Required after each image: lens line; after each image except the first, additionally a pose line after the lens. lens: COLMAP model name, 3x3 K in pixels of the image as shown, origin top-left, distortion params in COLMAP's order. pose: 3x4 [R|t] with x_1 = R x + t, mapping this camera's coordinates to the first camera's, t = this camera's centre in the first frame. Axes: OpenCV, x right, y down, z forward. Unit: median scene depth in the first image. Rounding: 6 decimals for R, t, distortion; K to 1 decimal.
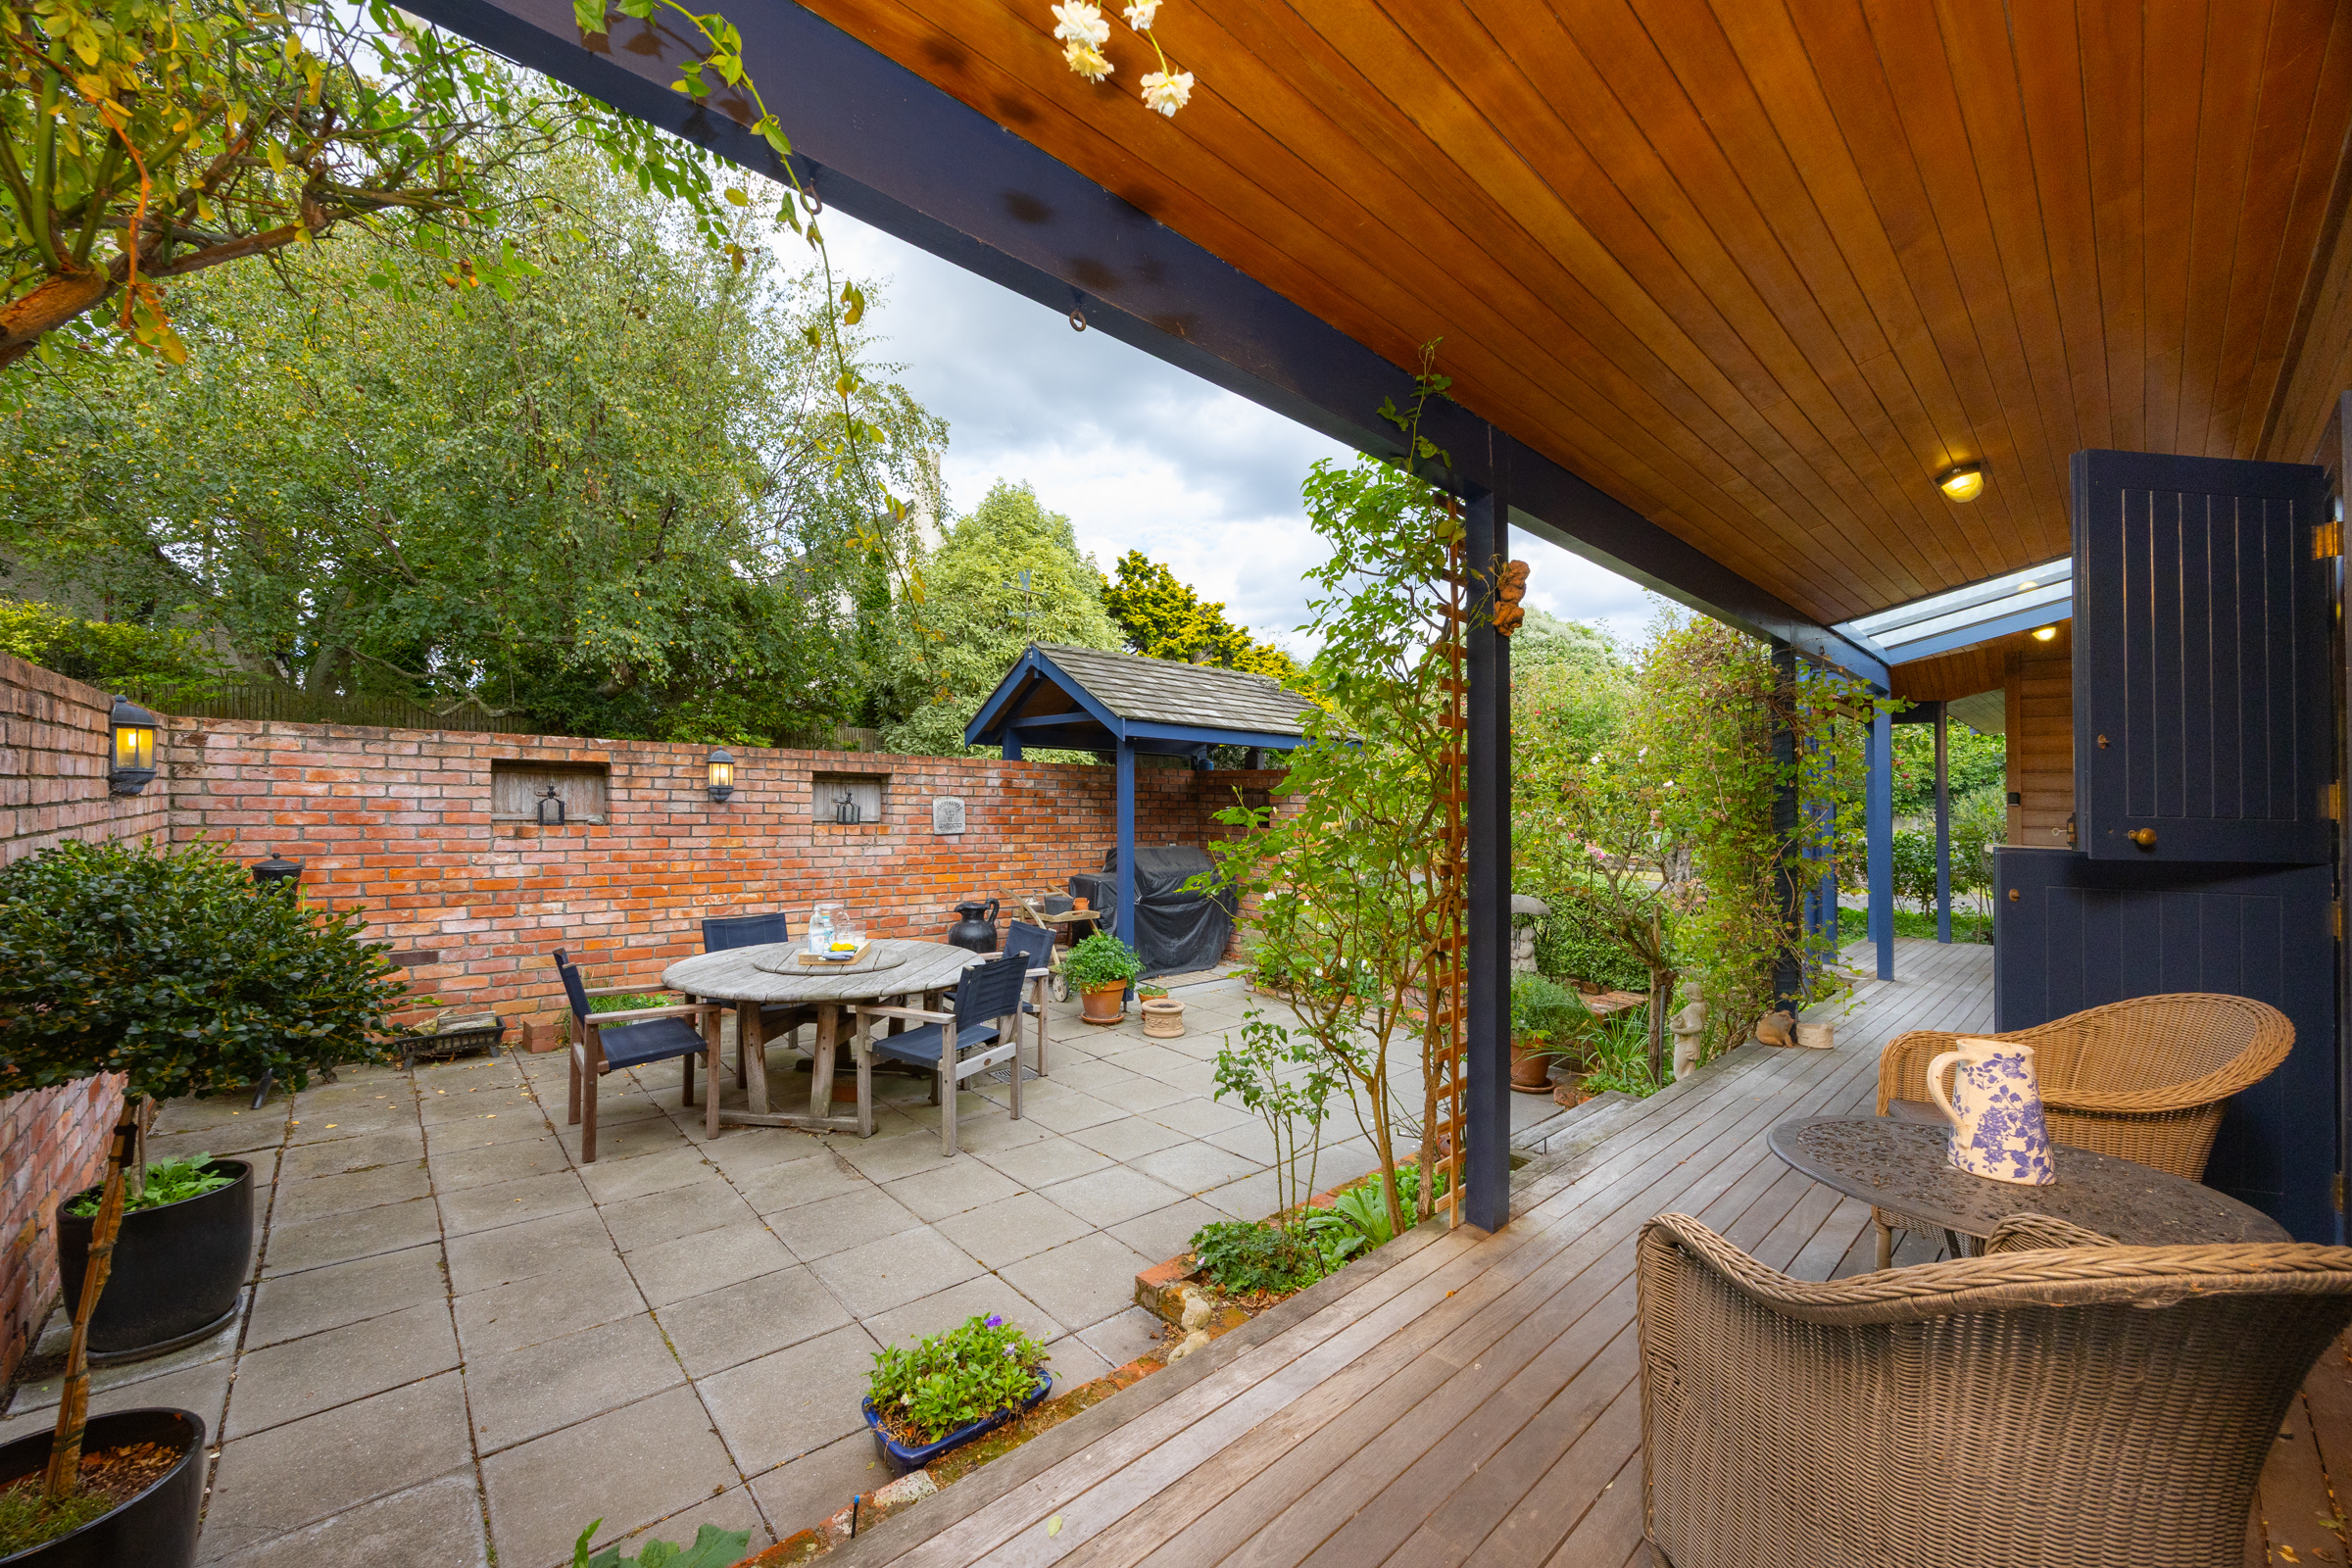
lens RADIAL K [[910.1, 0, 1171.8], [0, 910.1, 800.1], [0, 0, 1]] dist [0.000144, -0.000373]
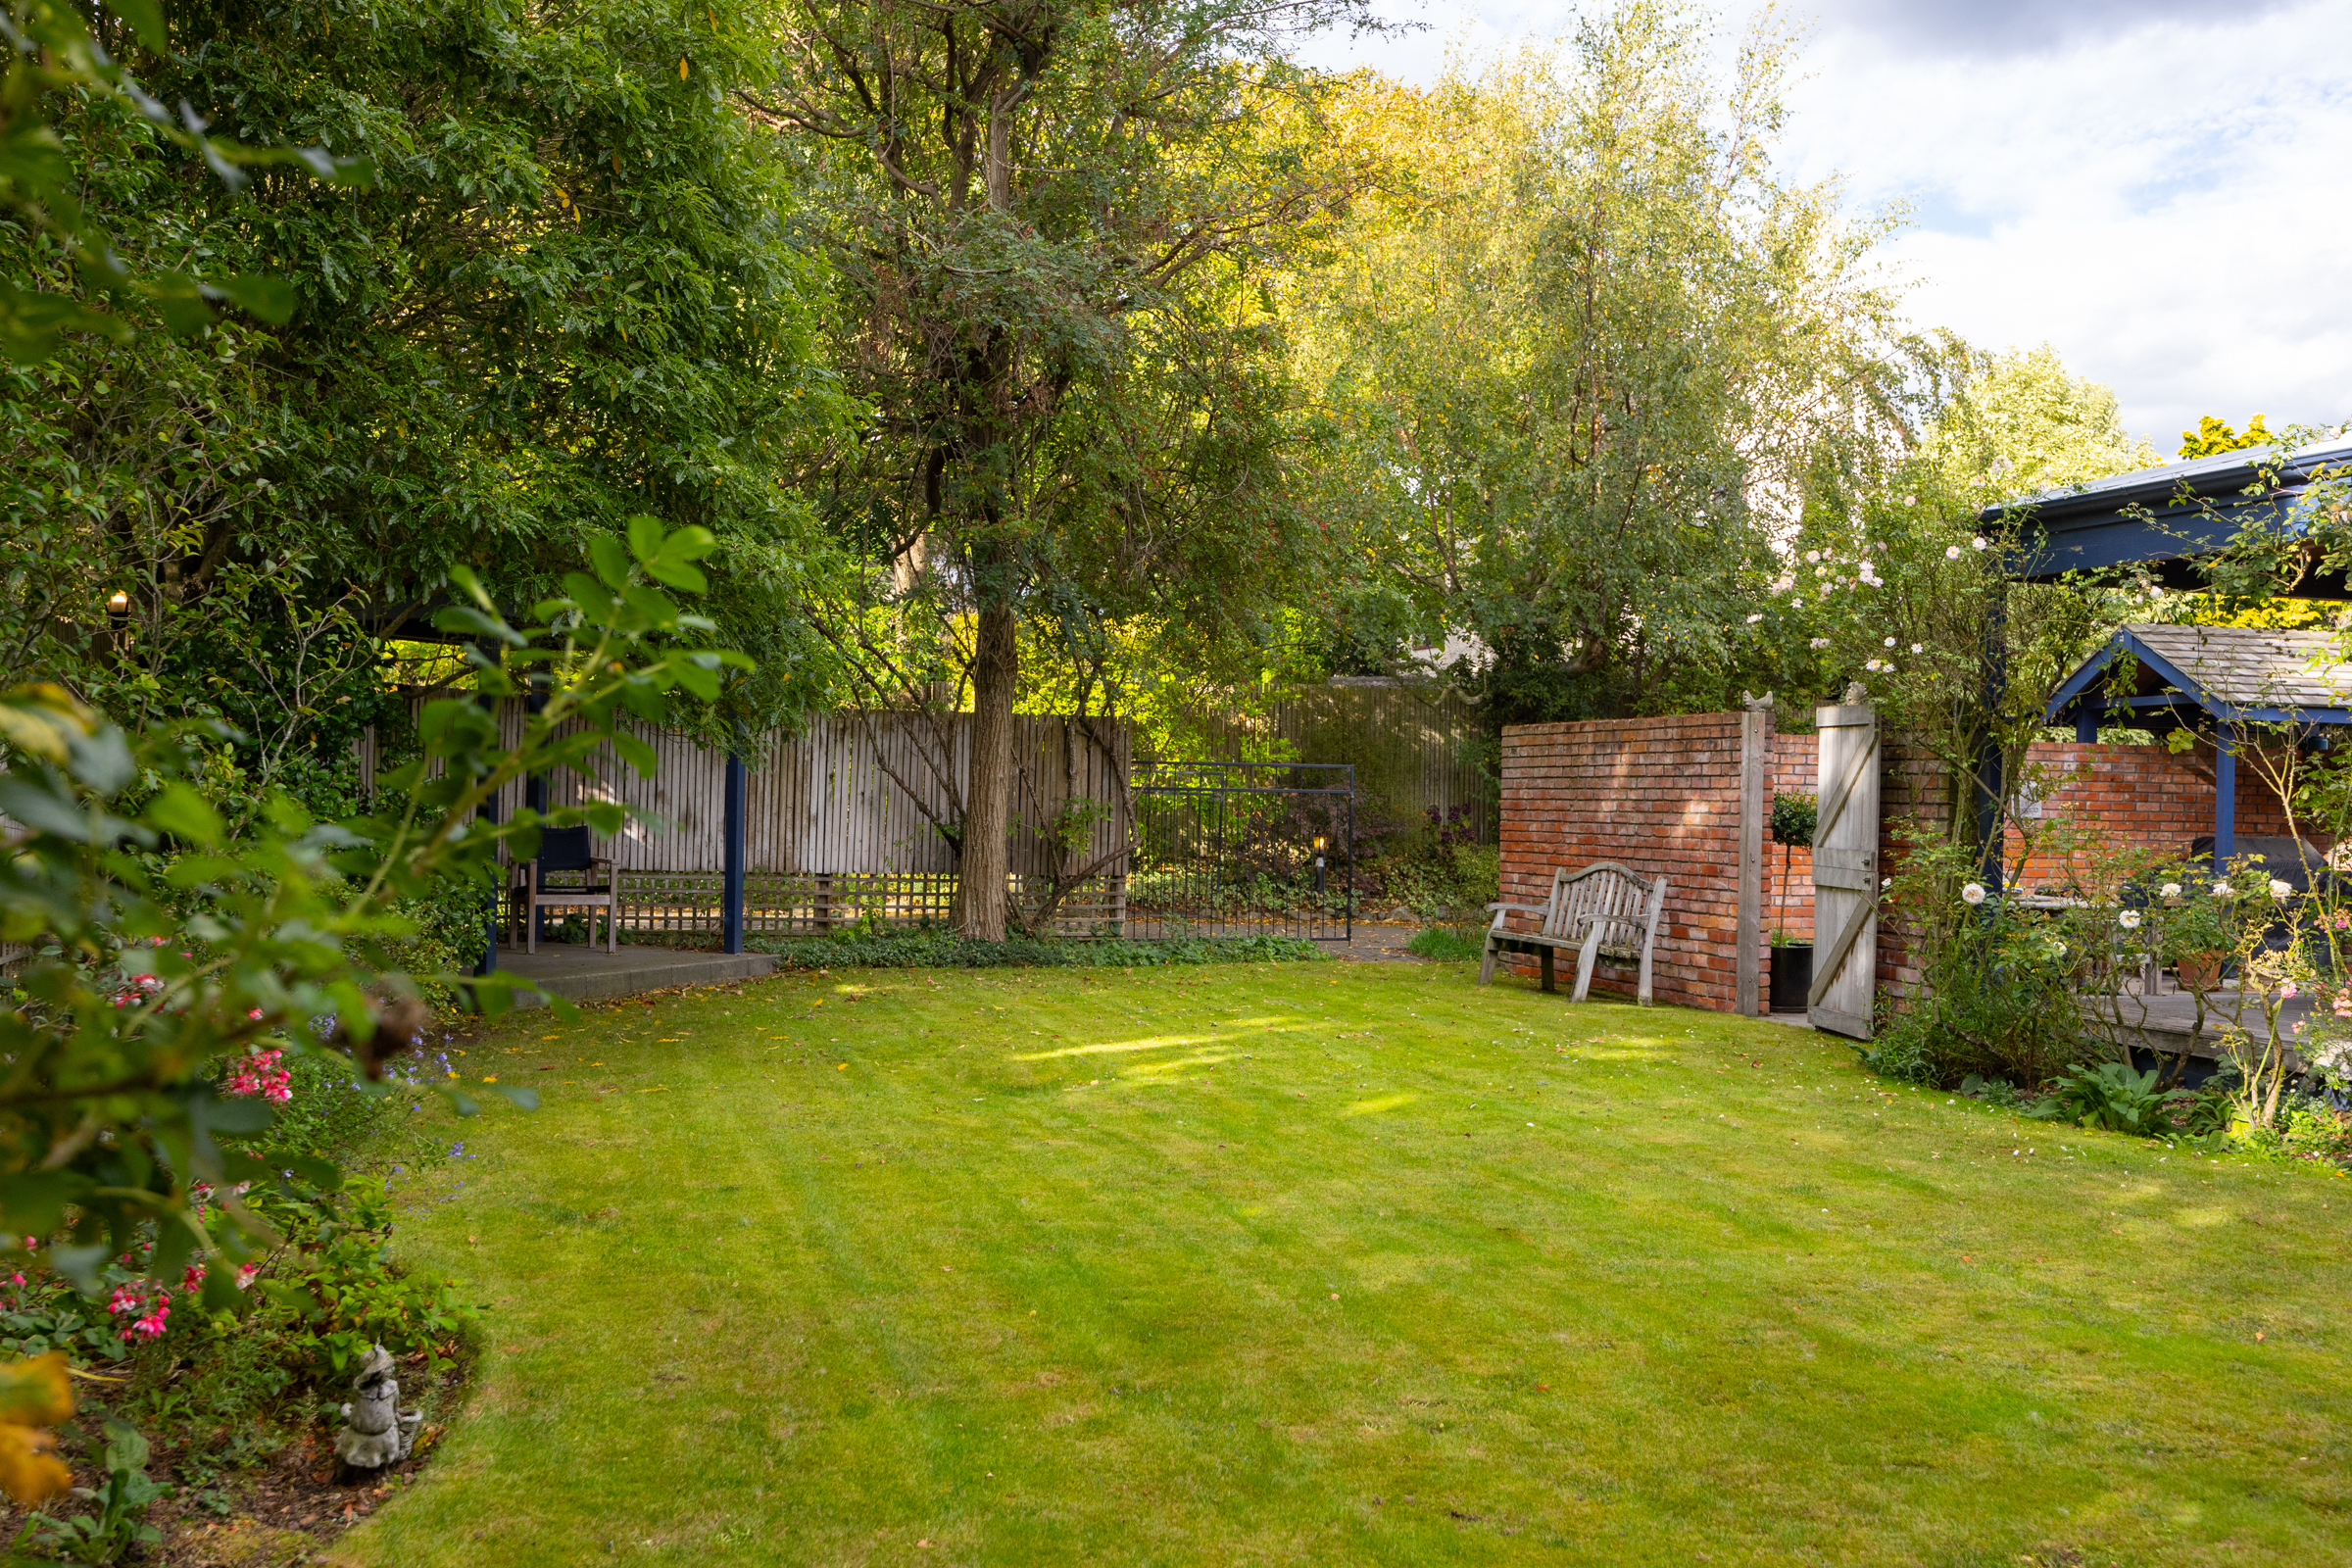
lens RADIAL K [[2269.2, 0, 1169.9], [0, 2269.2, 788.5], [0, 0, 1]] dist [0.015542, 0.000000]
pose [[0.909697, 0.011132, -0.415124, -0.069028], [-0.006755, 0.999905, 0.012011, -0.019884], [0.415218, -0.008122, 0.909686, -1.712435]]
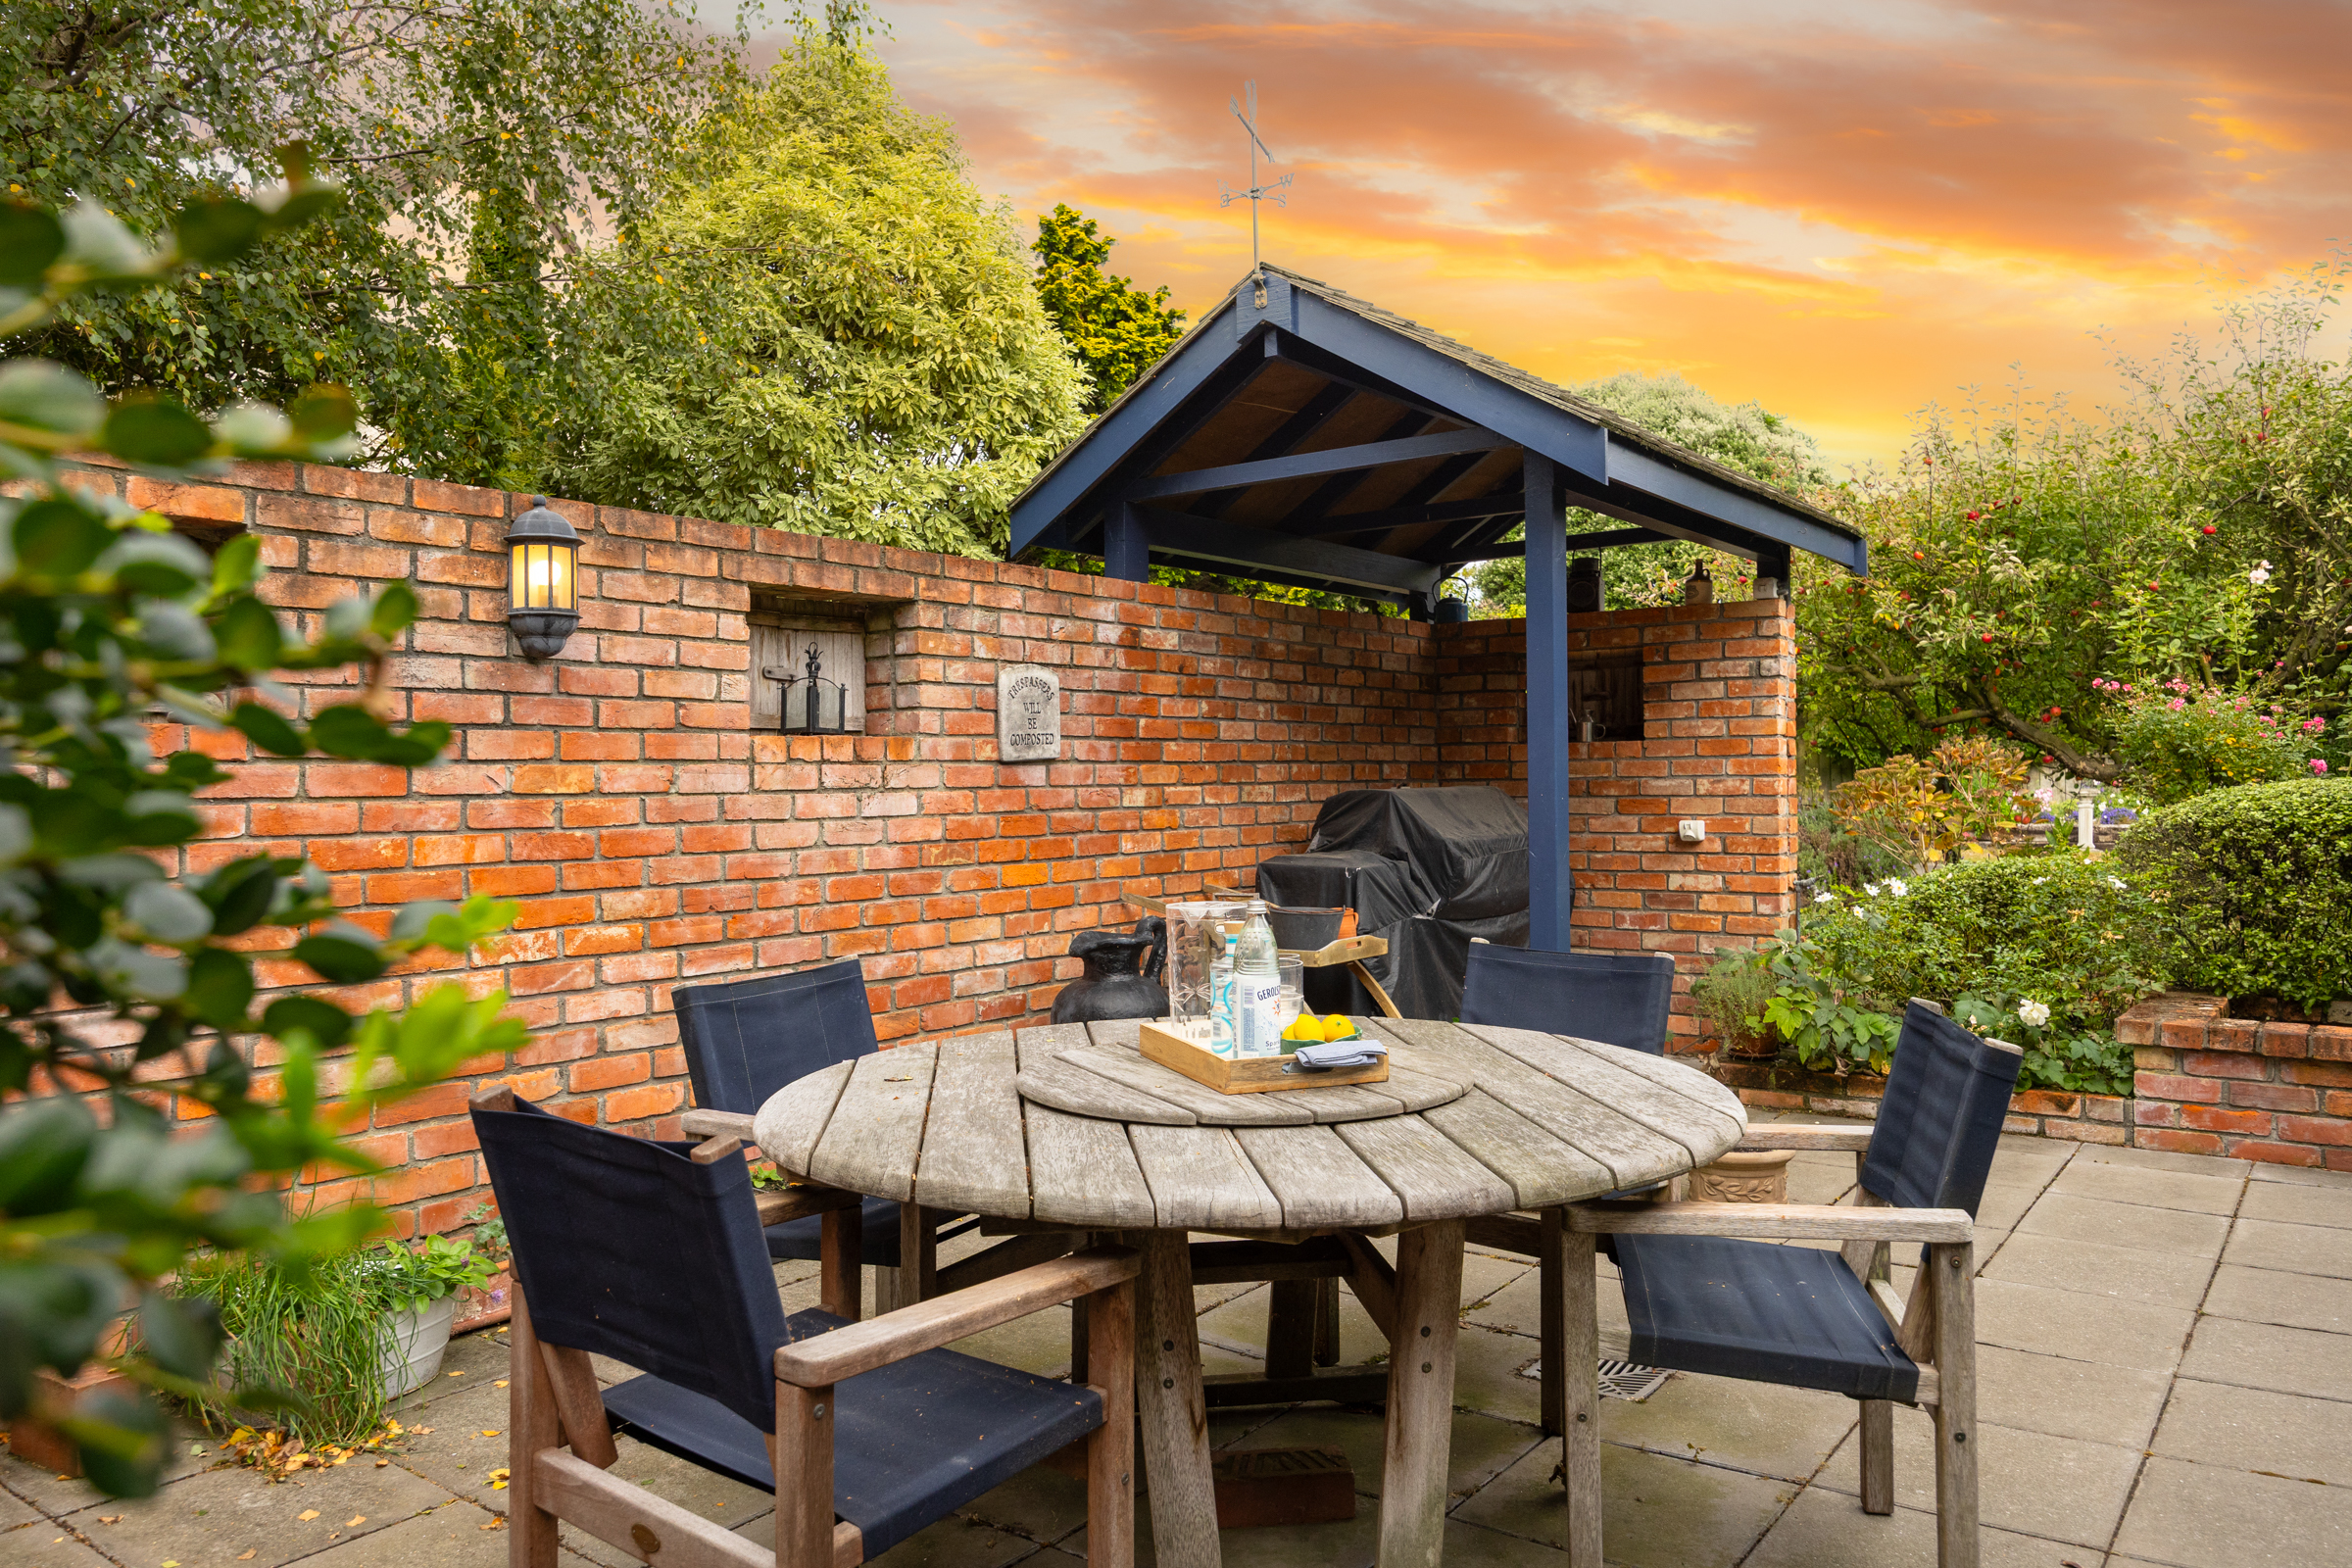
lens RADIAL K [[1654.0, 0, 1174.5], [0, 1654.0, 770.0], [0, 0, 1]] dist [0.002693, -0.000041]
pose [[0.982747, -0.032175, 0.182136, -0.328864], [0.032198, 0.999477, 0.002831, 0.043191], [-0.182131, 0.003082, 0.983269, 0.300876]]
